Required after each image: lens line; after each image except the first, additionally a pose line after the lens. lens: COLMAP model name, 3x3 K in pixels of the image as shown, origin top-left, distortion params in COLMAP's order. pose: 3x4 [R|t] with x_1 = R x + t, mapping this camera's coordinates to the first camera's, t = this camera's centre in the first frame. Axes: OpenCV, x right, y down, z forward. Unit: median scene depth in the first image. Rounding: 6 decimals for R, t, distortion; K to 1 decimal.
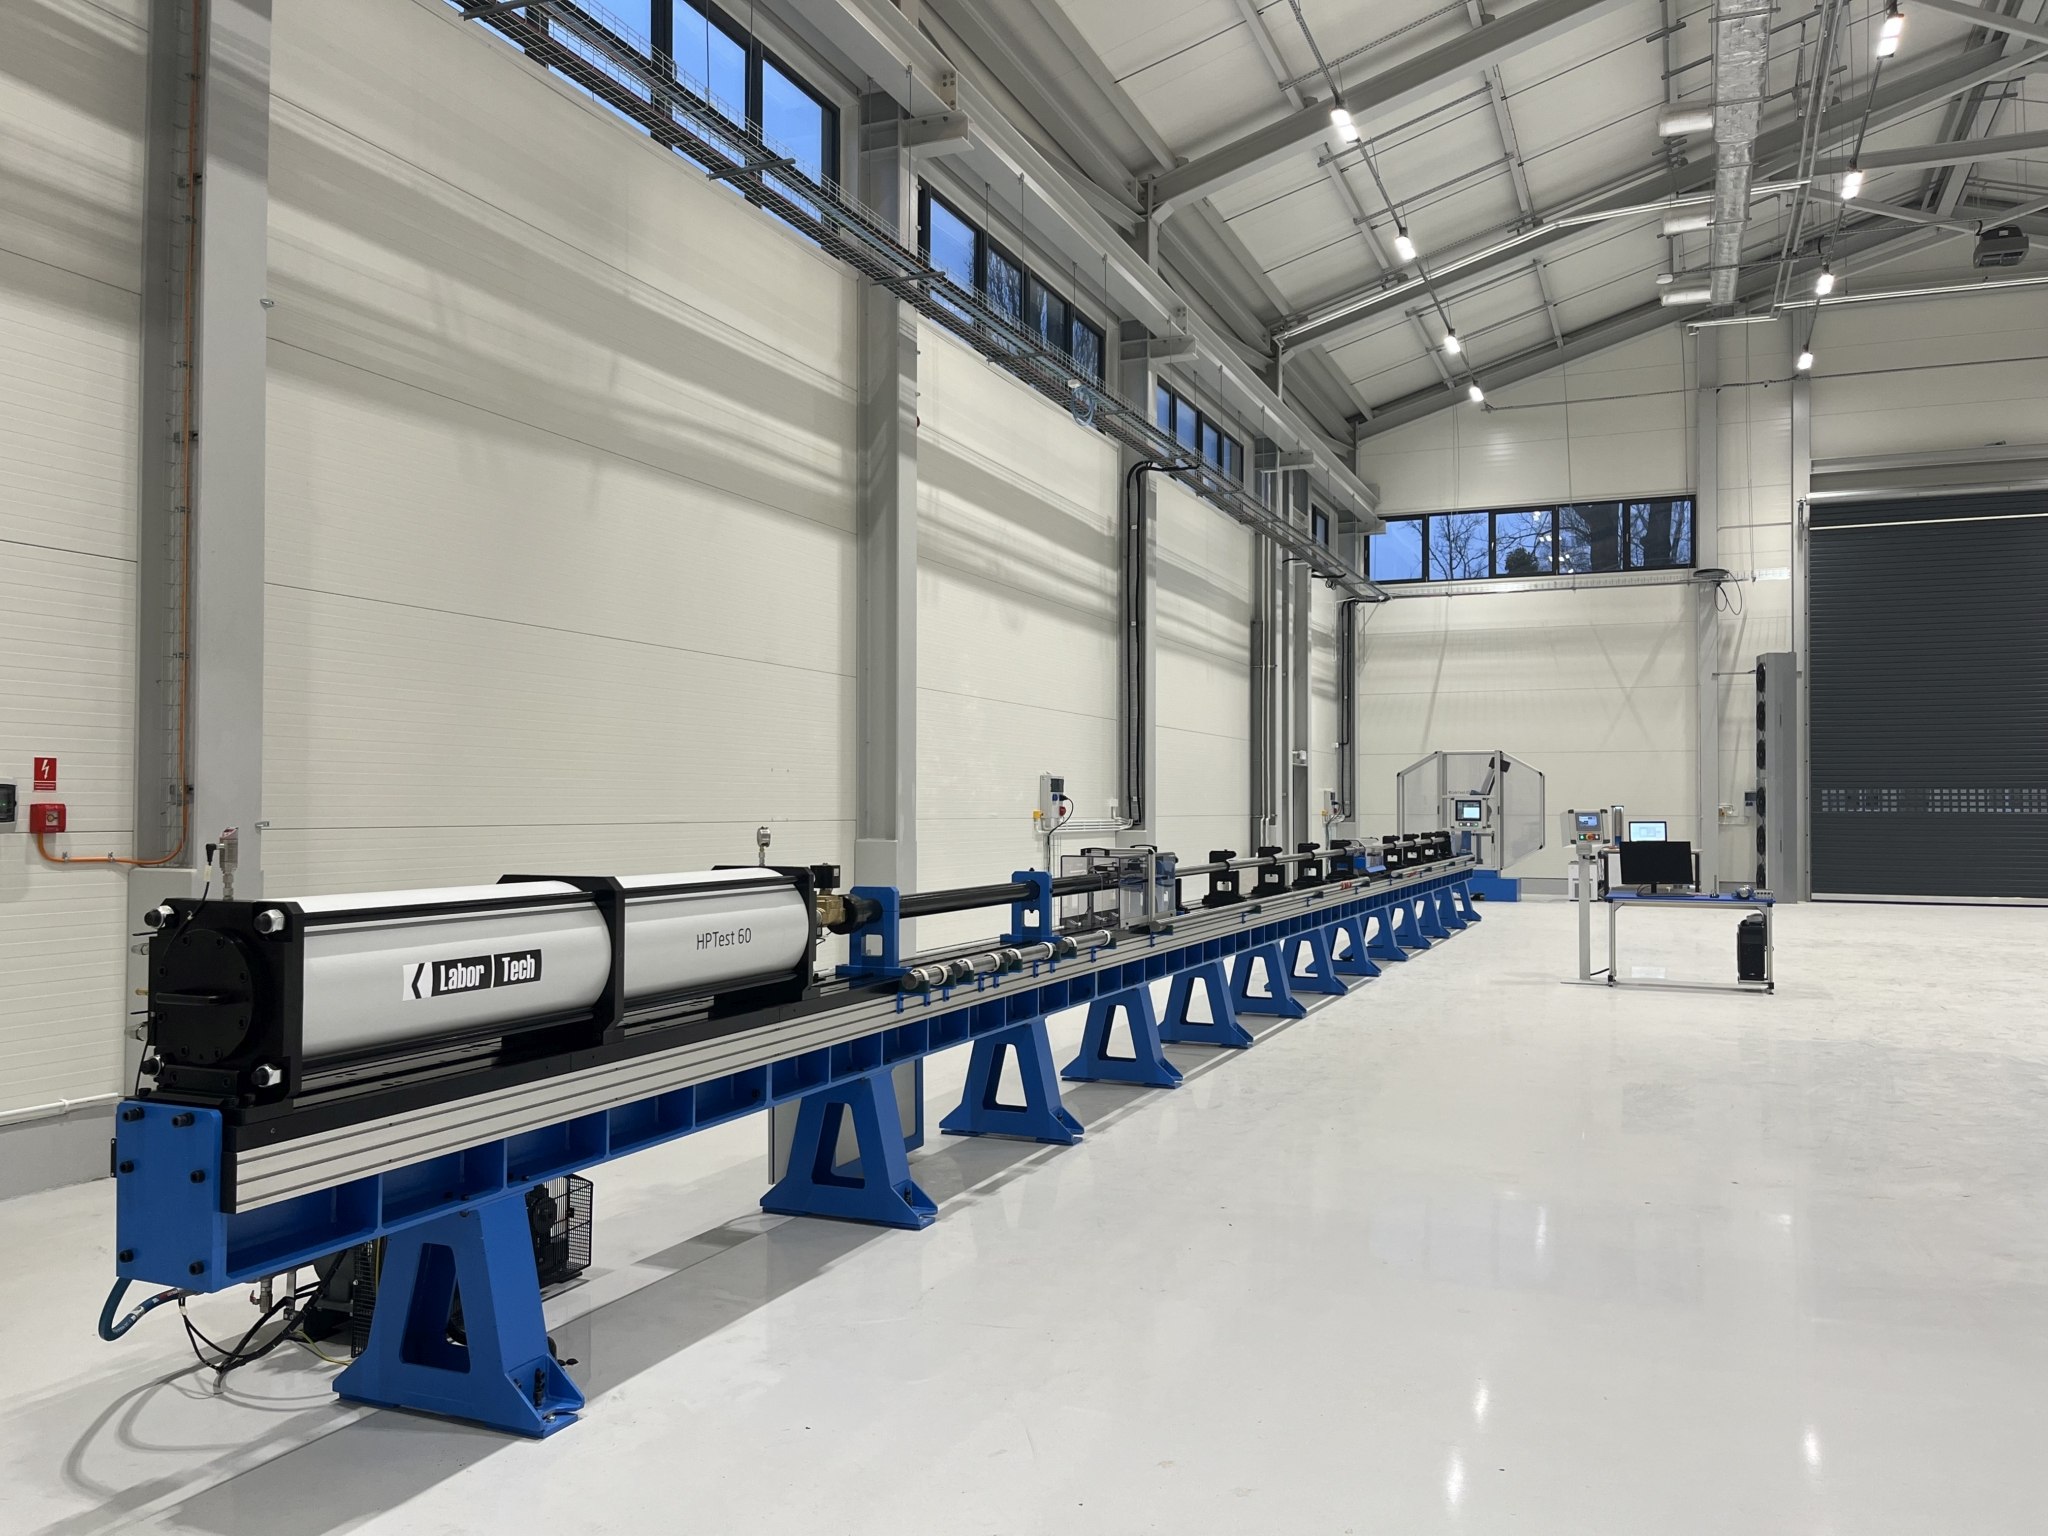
lens RADIAL K [[1547.4, 0, 1024.0], [0, 1547.4, 768.0], [0, 0, 1]] dist [0.069127, -0.096443]
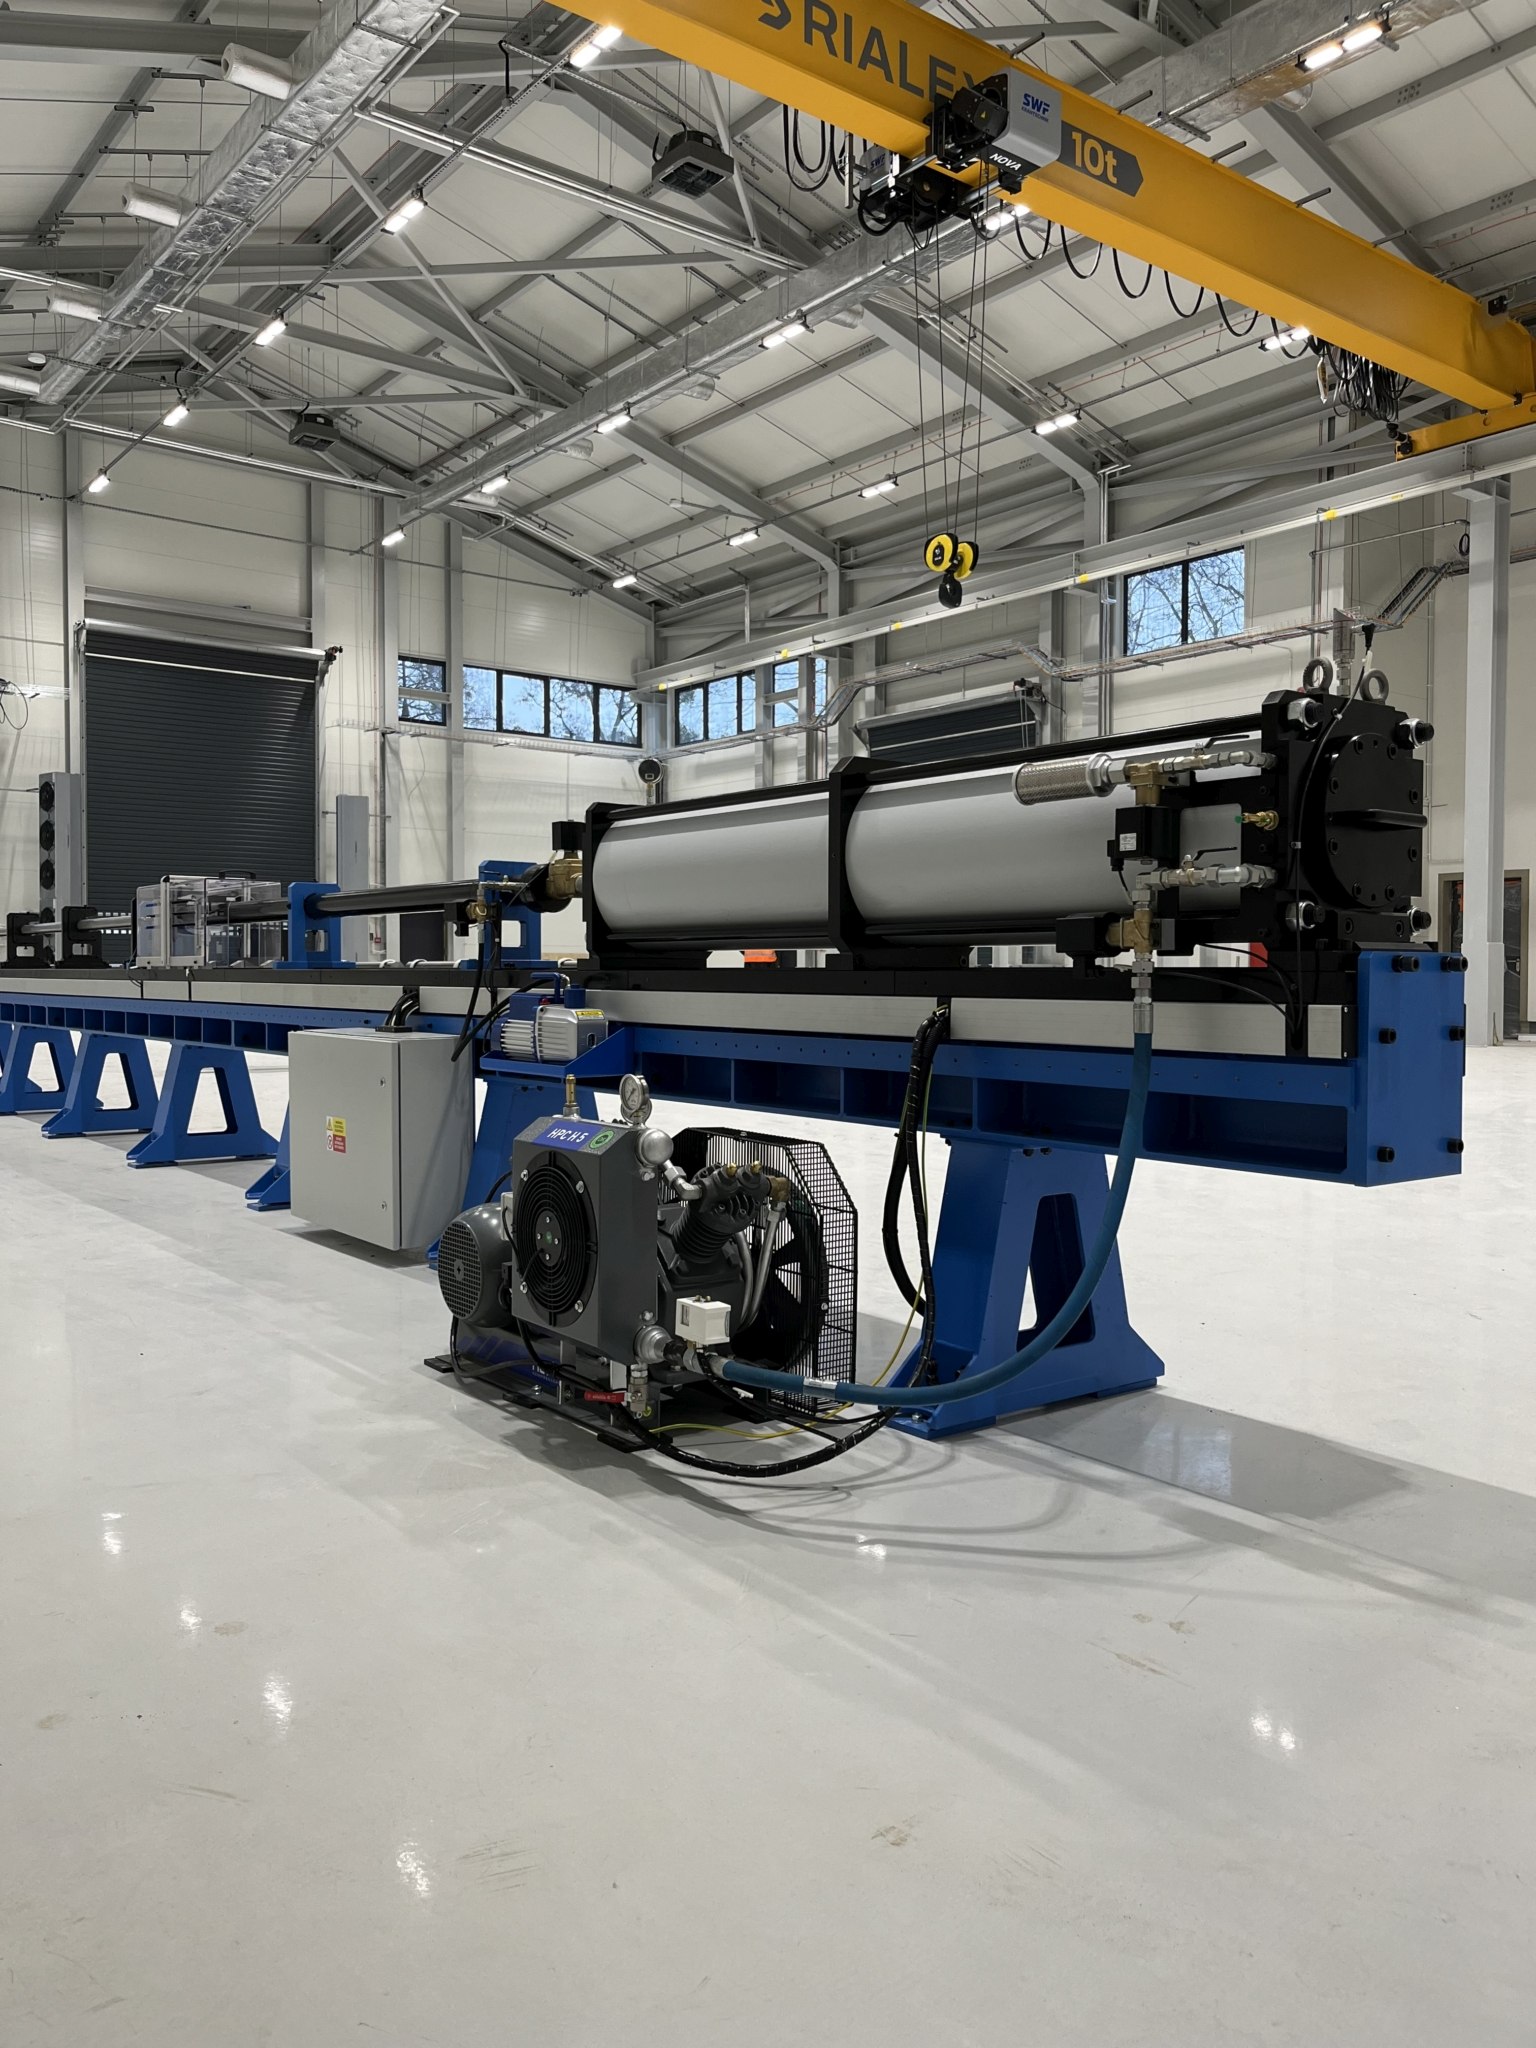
lens RADIAL K [[1547.4, 0, 766.8], [0, 1547.4, 1006.8], [0, 0, 1]] dist [0.069127, -0.096443]
pose [[0.485590, -0.020486, 0.873947, -0.174022], [-0.023808, 0.999045, 0.036647, 0.028028], [-0.873863, -0.038602, 0.484638, 0.114562]]
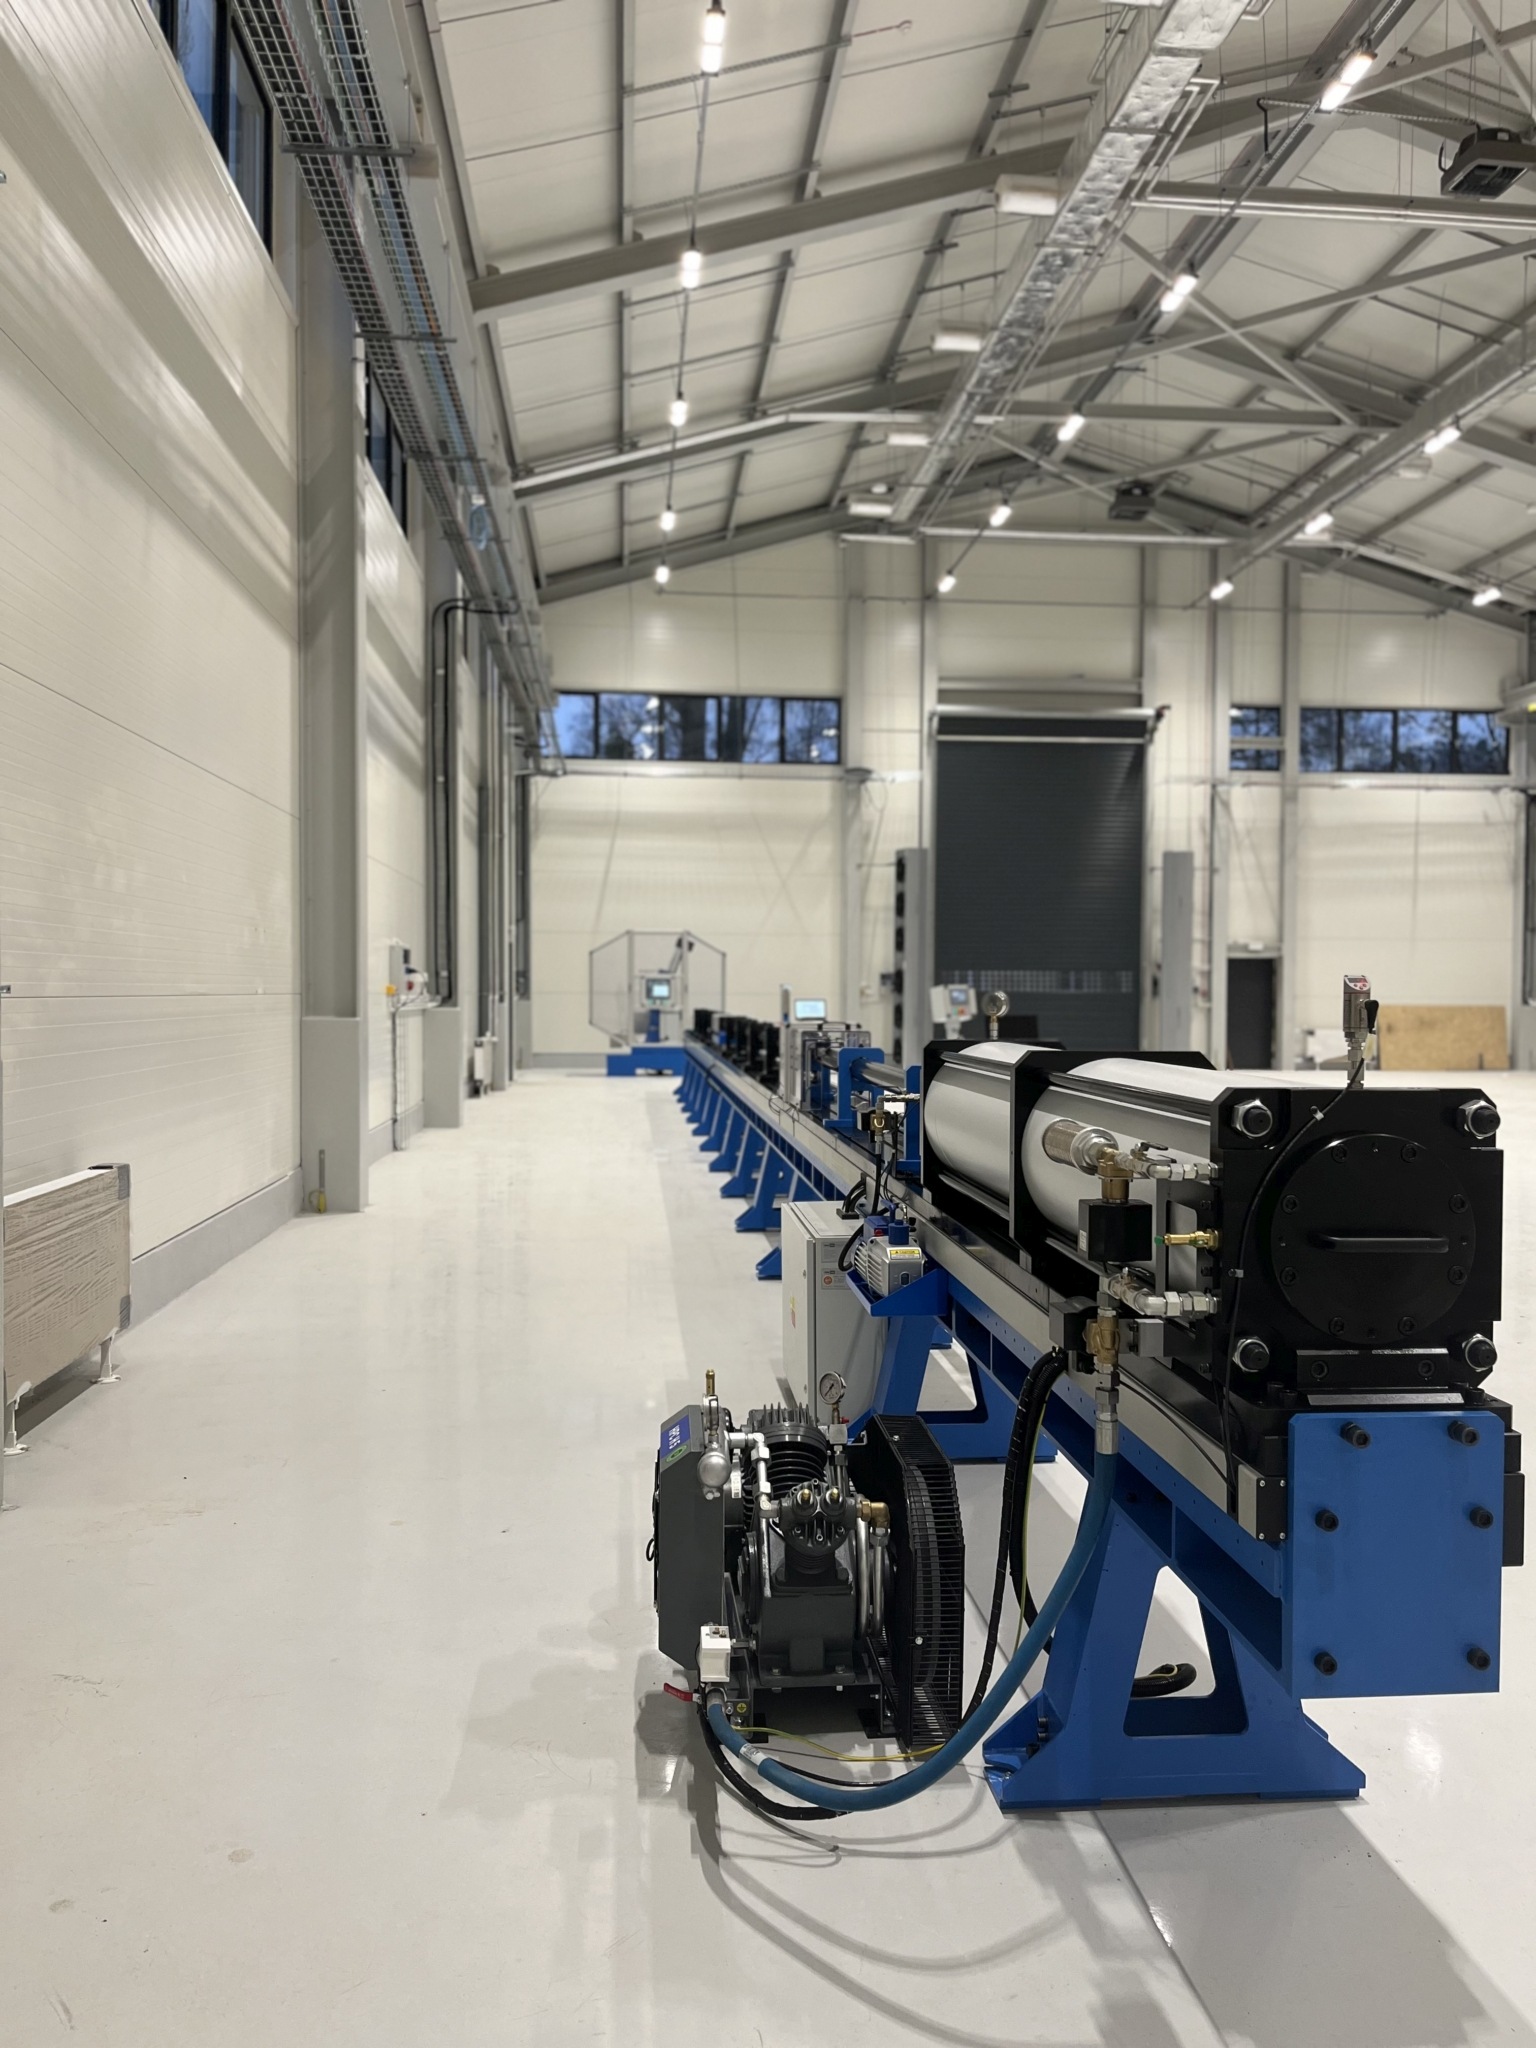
lens RADIAL K [[1553.0, 0, 774.6], [0, 1553.0, 1024.2], [0, 0, 1]] dist [0.052333, -0.003011]
pose [[0.877055, -0.008135, 0.480321, -0.135739], [-0.015076, 0.998898, 0.044446, 0.003949], [-0.480153, -0.046223, 0.875966, 0.071628]]
